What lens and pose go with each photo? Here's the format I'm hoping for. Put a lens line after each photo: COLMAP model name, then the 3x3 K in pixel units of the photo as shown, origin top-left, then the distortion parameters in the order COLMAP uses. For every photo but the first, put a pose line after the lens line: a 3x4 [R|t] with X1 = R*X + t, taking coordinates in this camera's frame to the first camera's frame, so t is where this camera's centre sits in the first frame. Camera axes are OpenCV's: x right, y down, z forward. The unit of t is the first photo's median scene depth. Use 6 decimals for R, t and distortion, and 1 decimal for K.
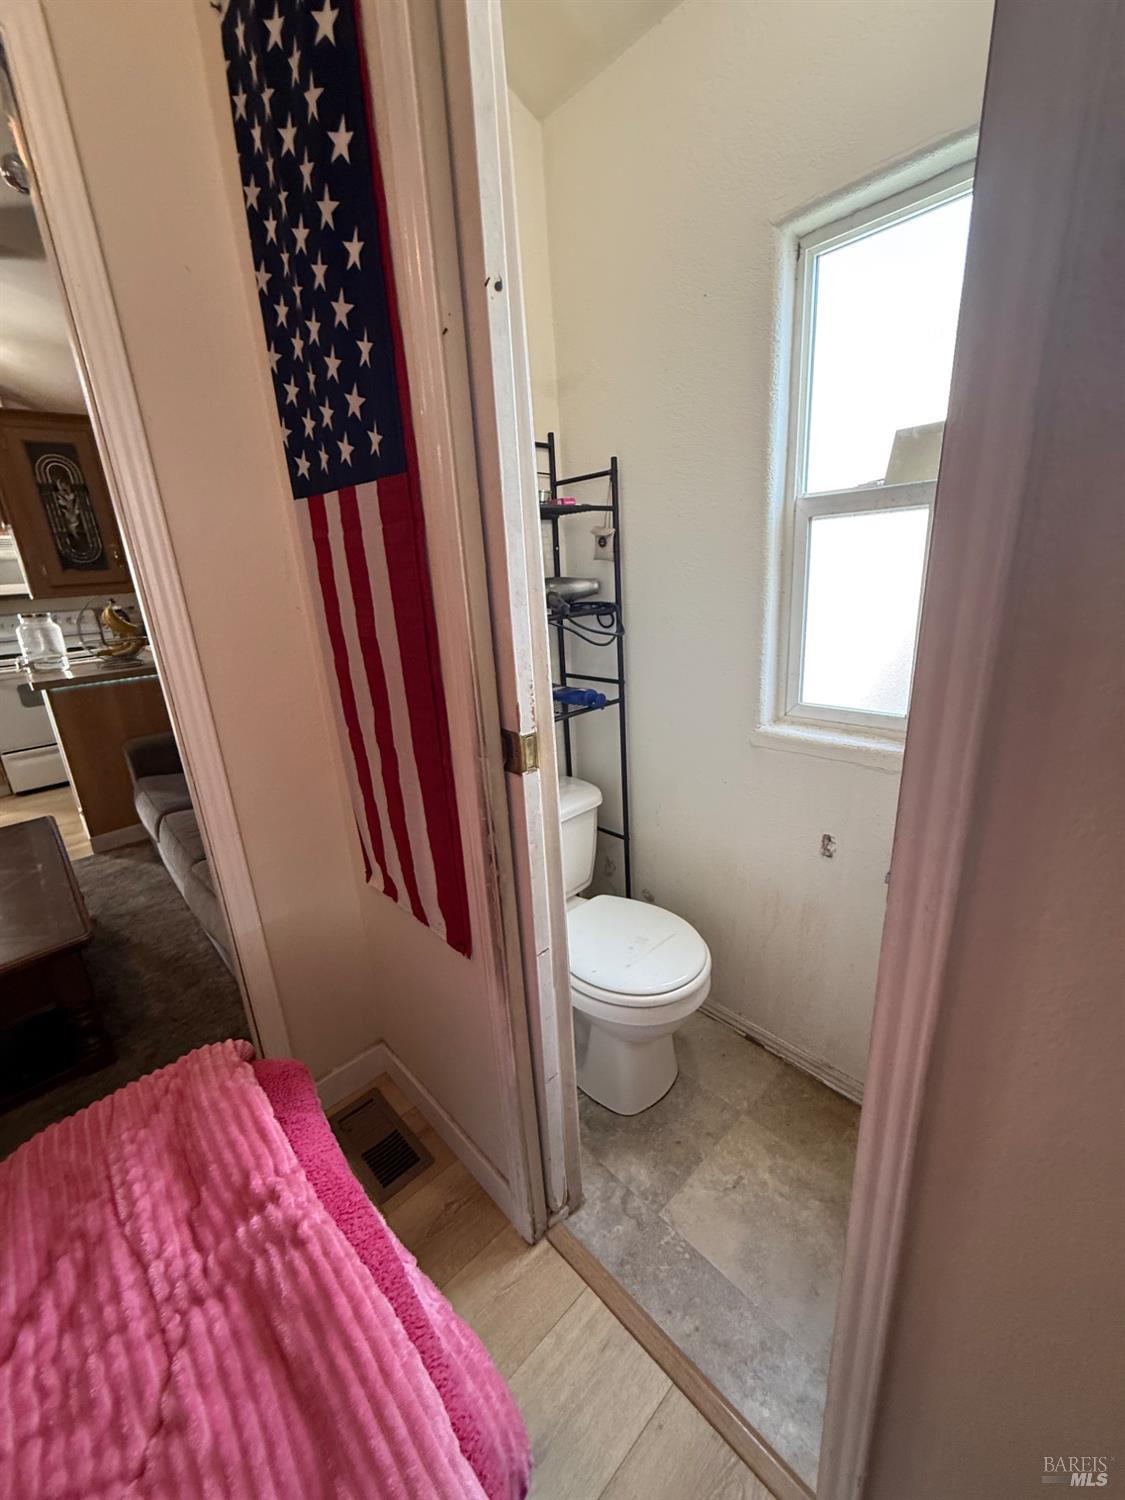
lens RADIAL K [[596.0, 0, 557.7], [0, 596.0, 741.7], [0, 0, 1]] dist [0.002022, -0.000062]
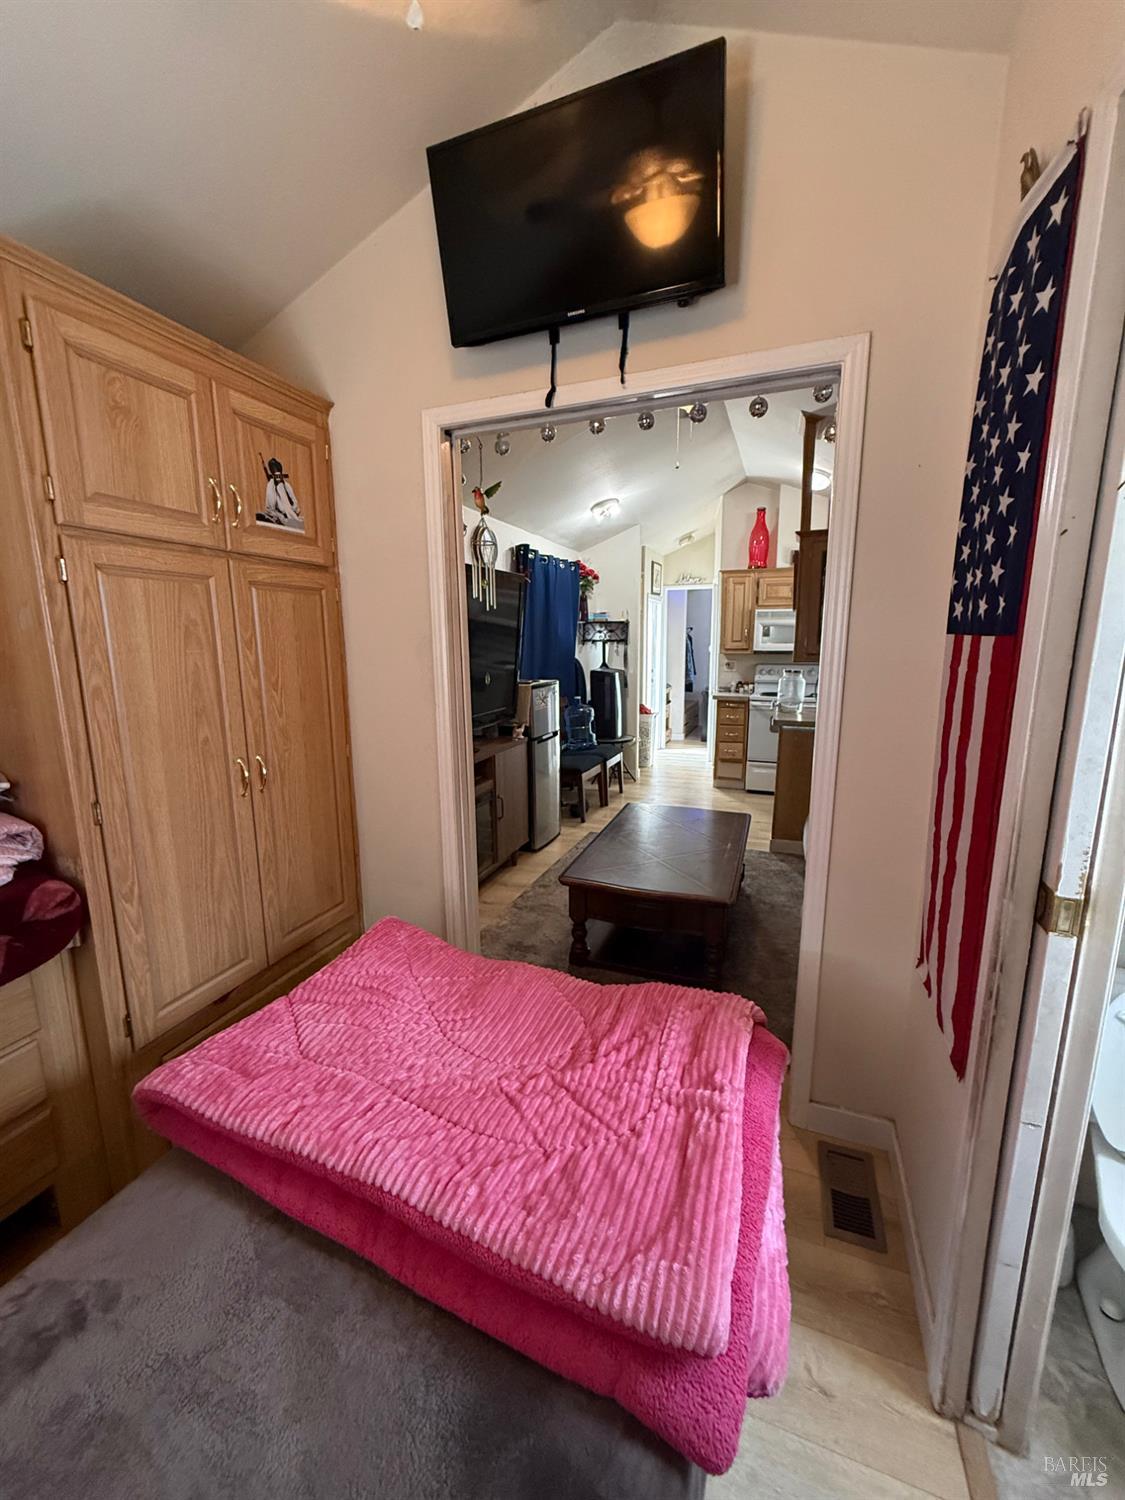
lens RADIAL K [[596.0, 0, 564.3], [0, 596.0, 747.5], [0, 0, 1]] dist [0.002022, -0.000062]
pose [[0.447826, 0.221489, -0.866253, 0.461612], [-0.282705, 0.954205, 0.097828, -0.134810], [0.848251, 0.201085, 0.489934, -0.290076]]
